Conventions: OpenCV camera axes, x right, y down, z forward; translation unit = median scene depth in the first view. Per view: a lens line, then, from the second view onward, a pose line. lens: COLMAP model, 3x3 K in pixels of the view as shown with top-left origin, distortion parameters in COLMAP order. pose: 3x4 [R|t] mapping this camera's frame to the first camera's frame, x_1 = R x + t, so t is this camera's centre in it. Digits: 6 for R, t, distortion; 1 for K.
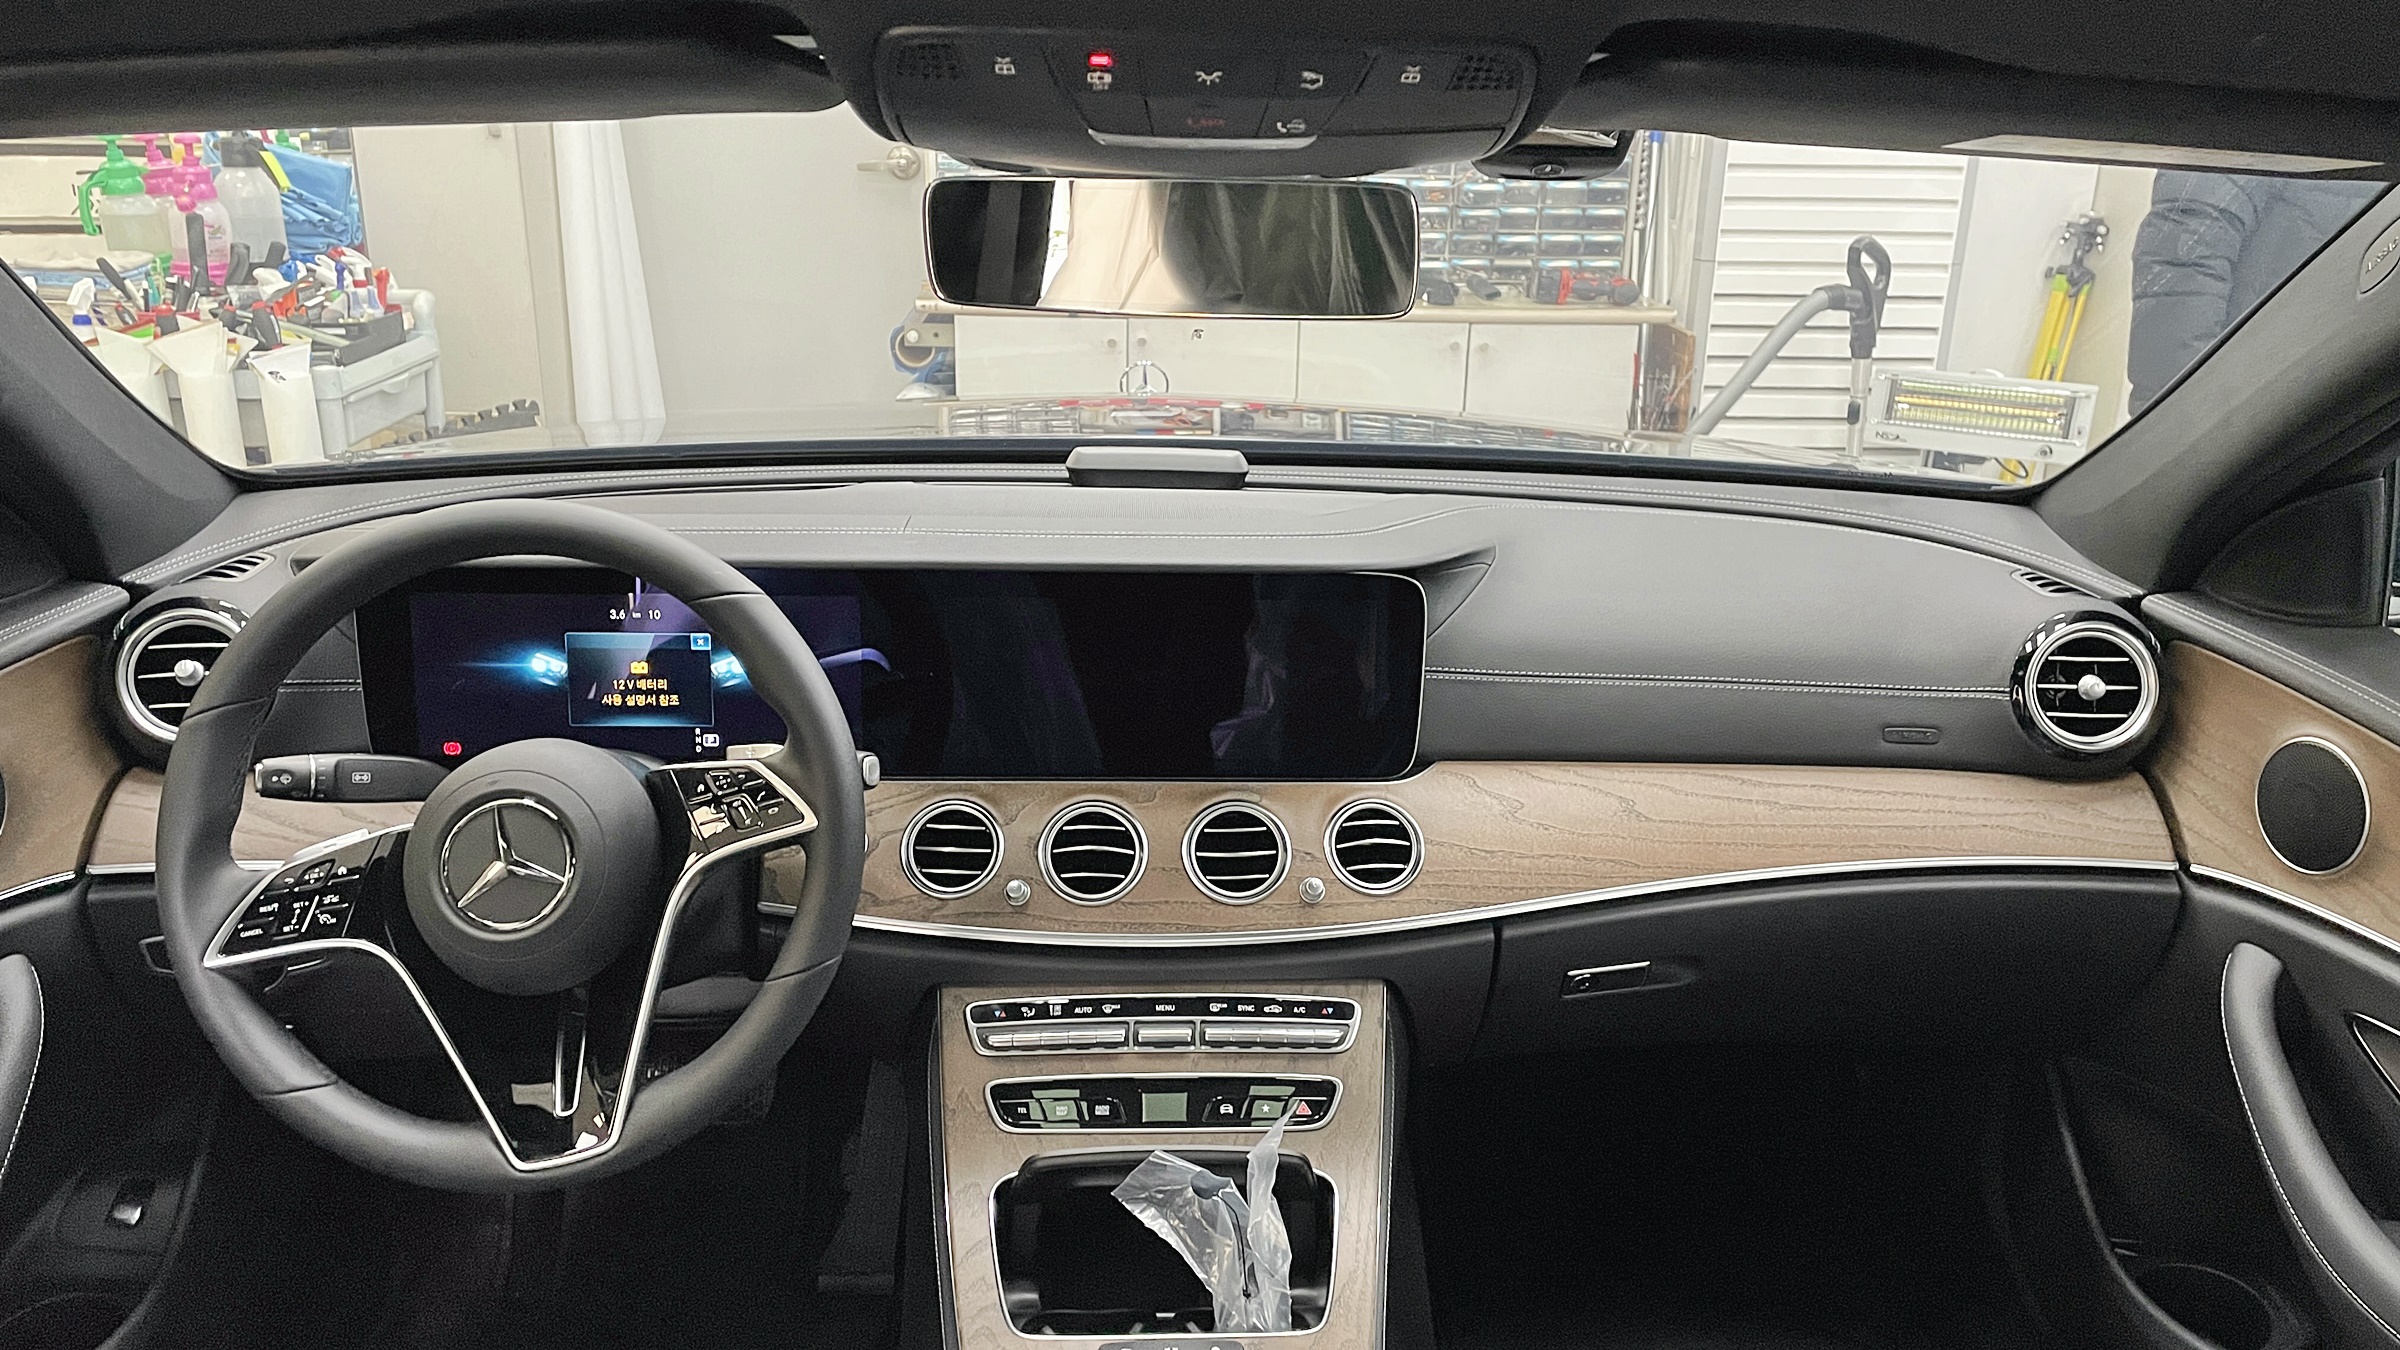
lens RADIAL K [[1817.5, 0, 1223.0], [0, 1817.5, 664.3], [0, 0, 1]] dist [0.071841, -0.087601]
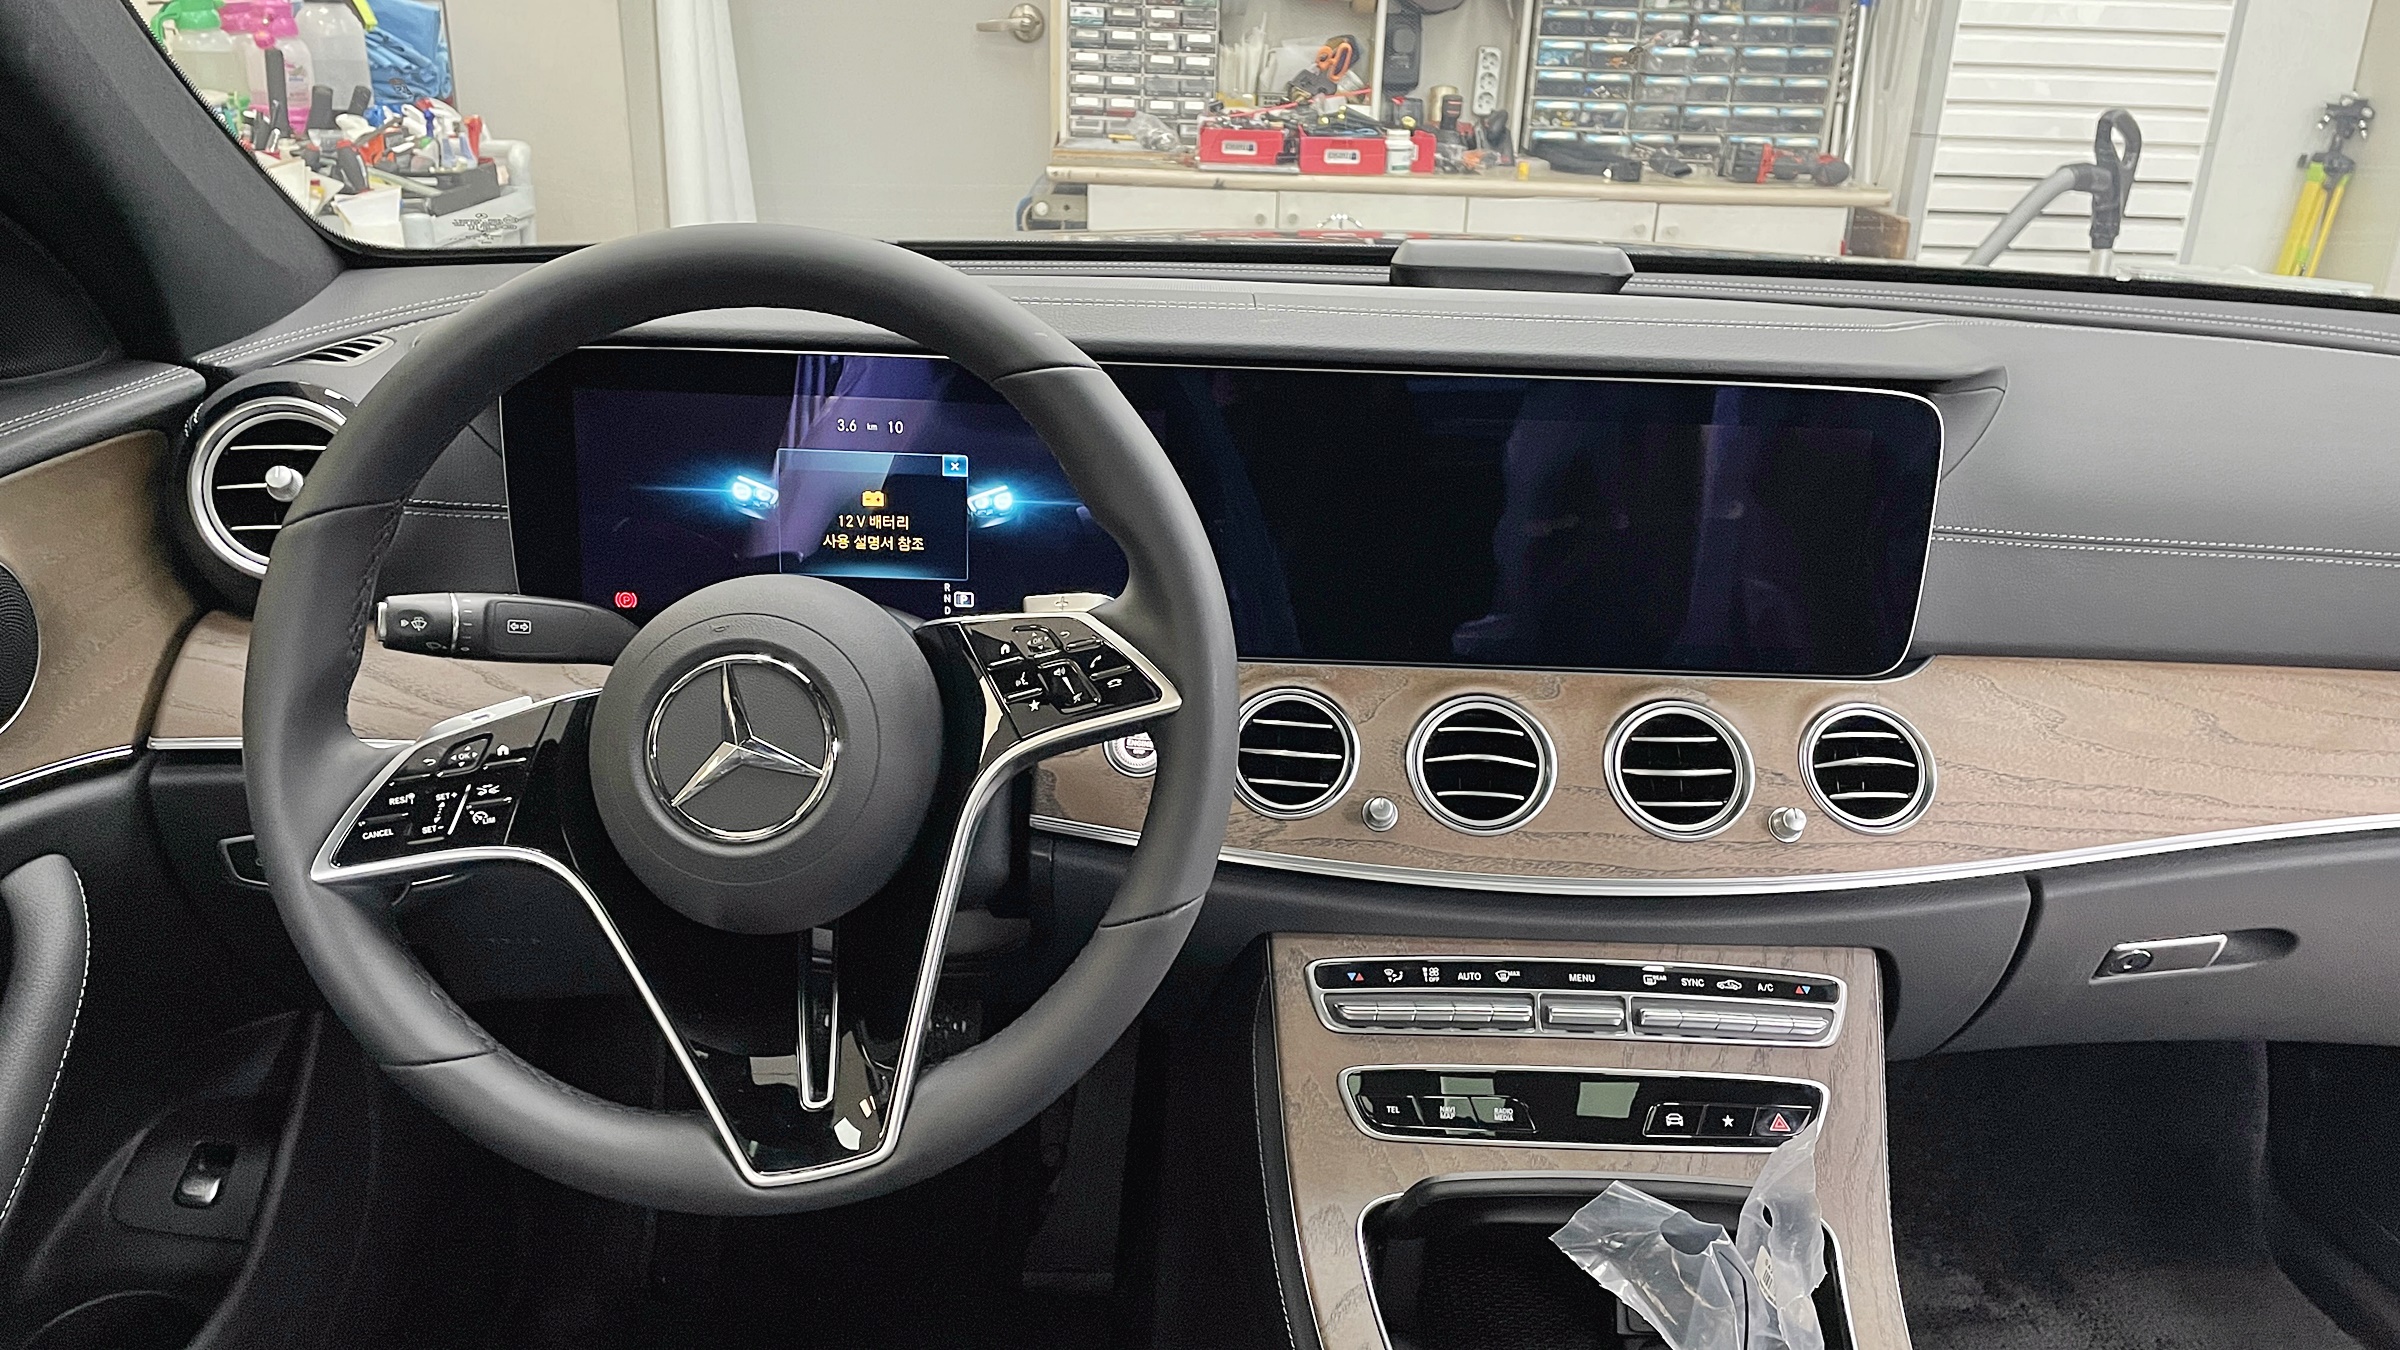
lens RADIAL K [[1817.5, 0, 1199.9], [0, 1817.5, 678.2], [0, 0, 1]] dist [0.071841, -0.087601]
pose [[0.998869, 0.027068, -0.039079, -0.158656], [-0.025309, 0.998674, 0.044823, 0.039368], [0.040241, -0.043784, 0.998230, 0.265995]]
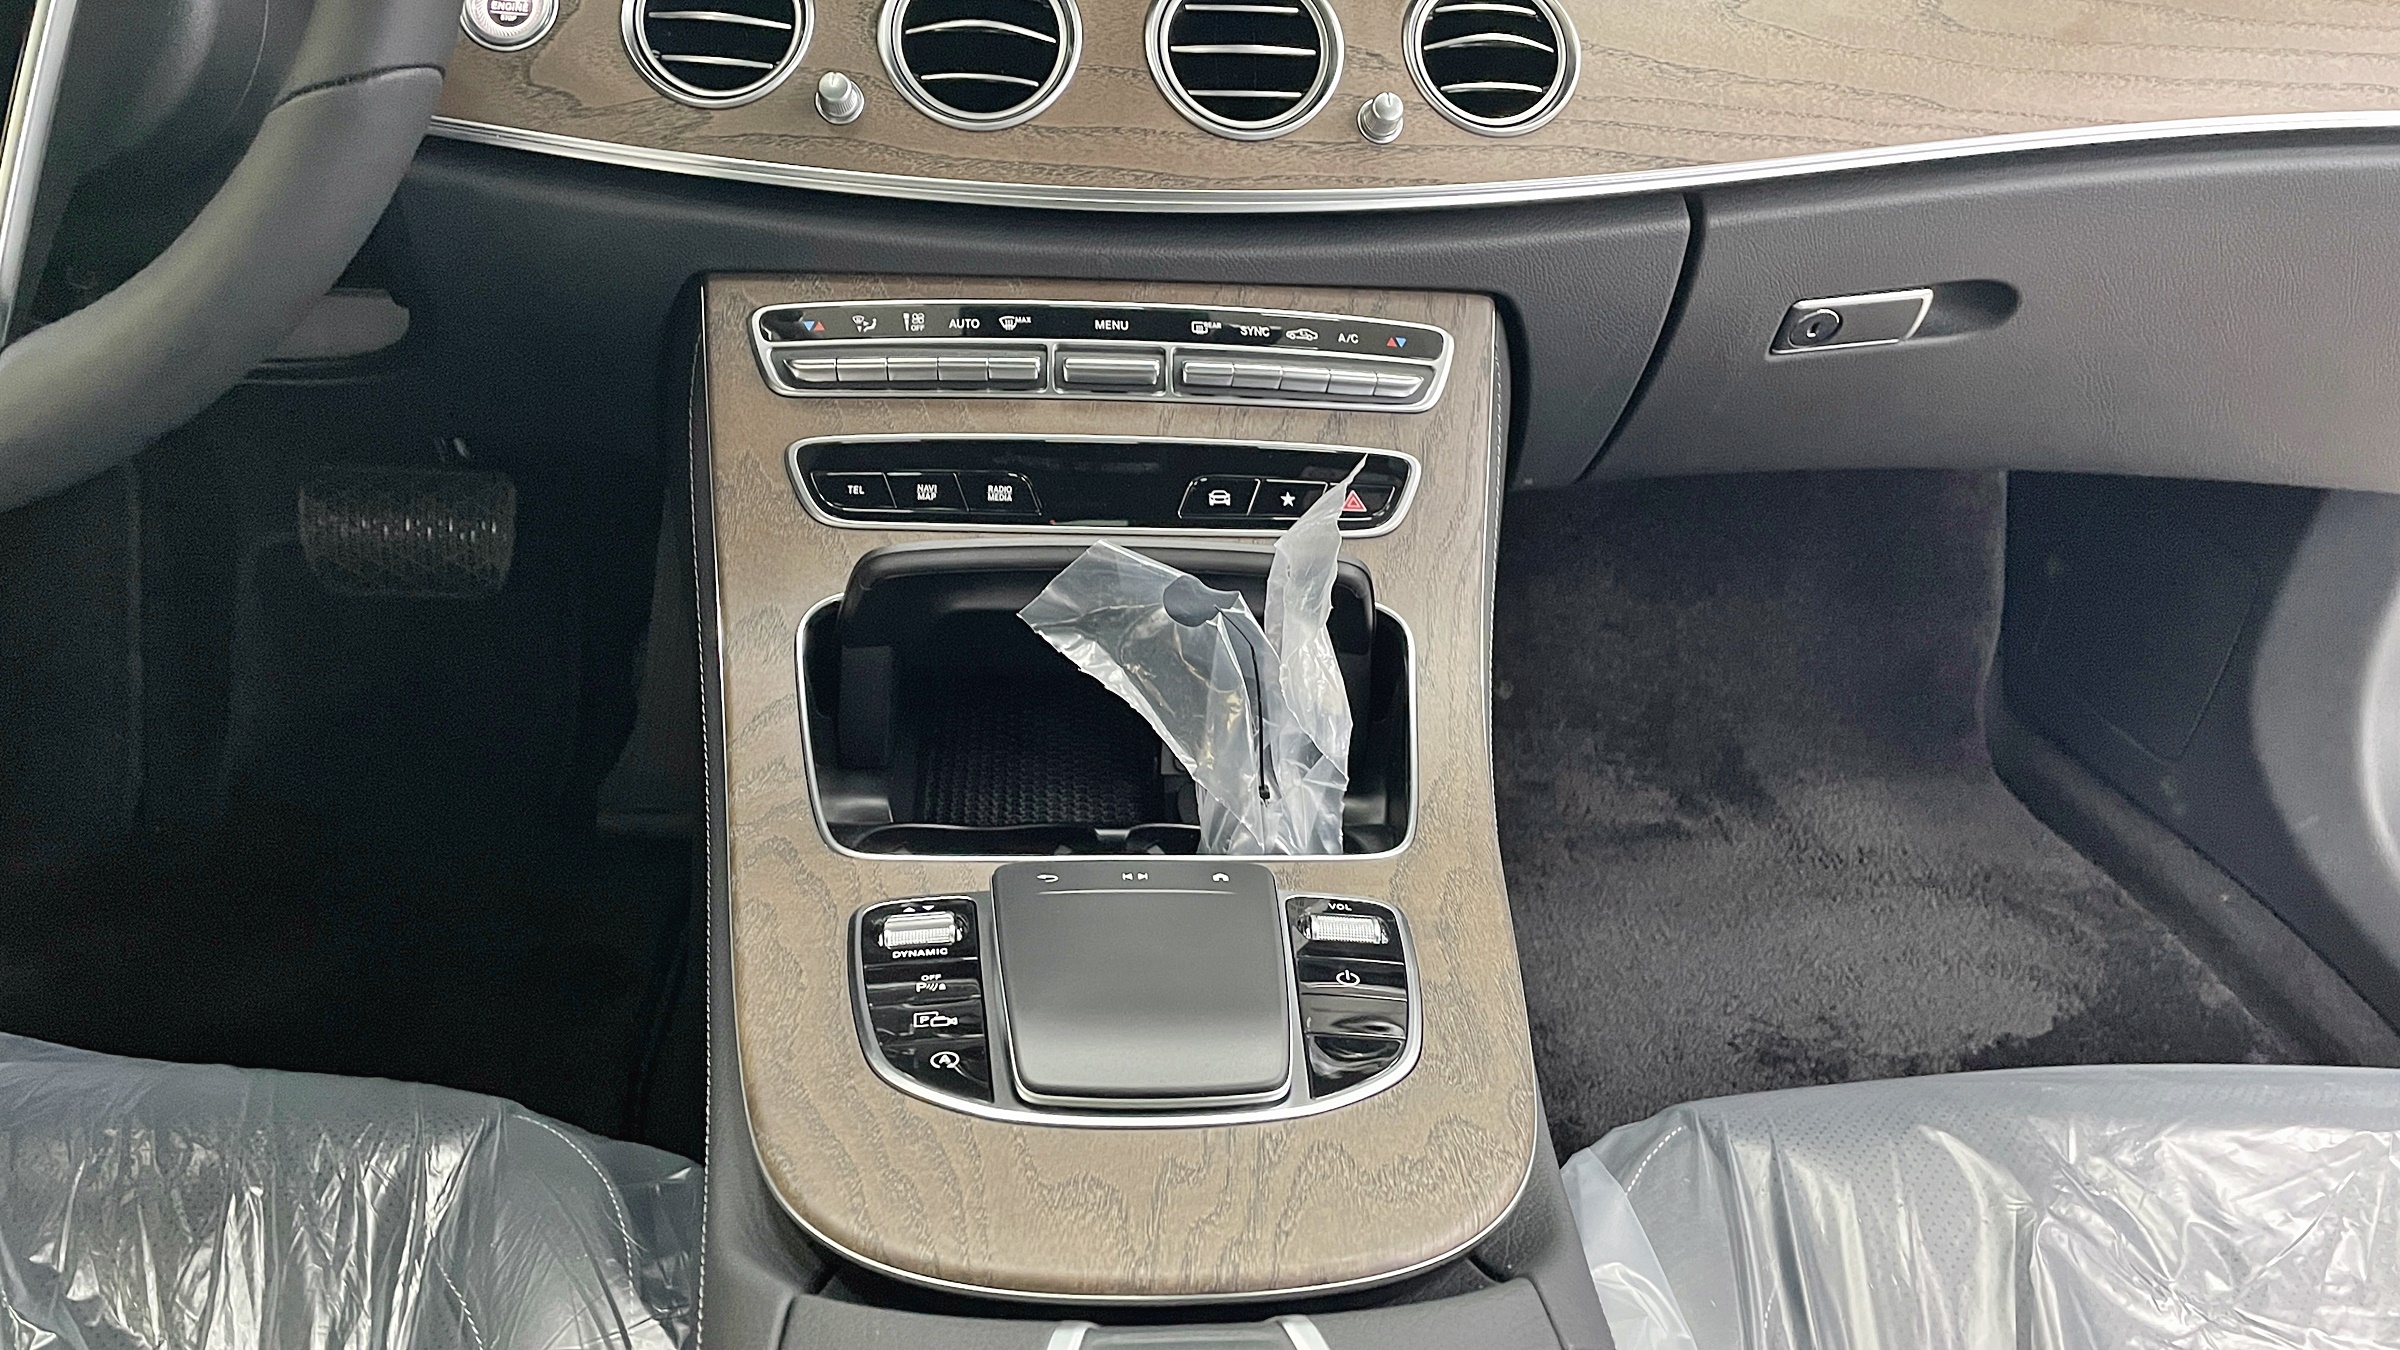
lens RADIAL K [[1817.5, 0, 1197.1], [0, 1817.5, 715.0], [0, 0, 1]] dist [0.071841, -0.087601]
pose [[0.998937, 0.015536, 0.043409, -0.027886], [-0.024973, 0.973766, 0.226178, 0.176988], [-0.038756, -0.227022, 0.973118, 0.423846]]
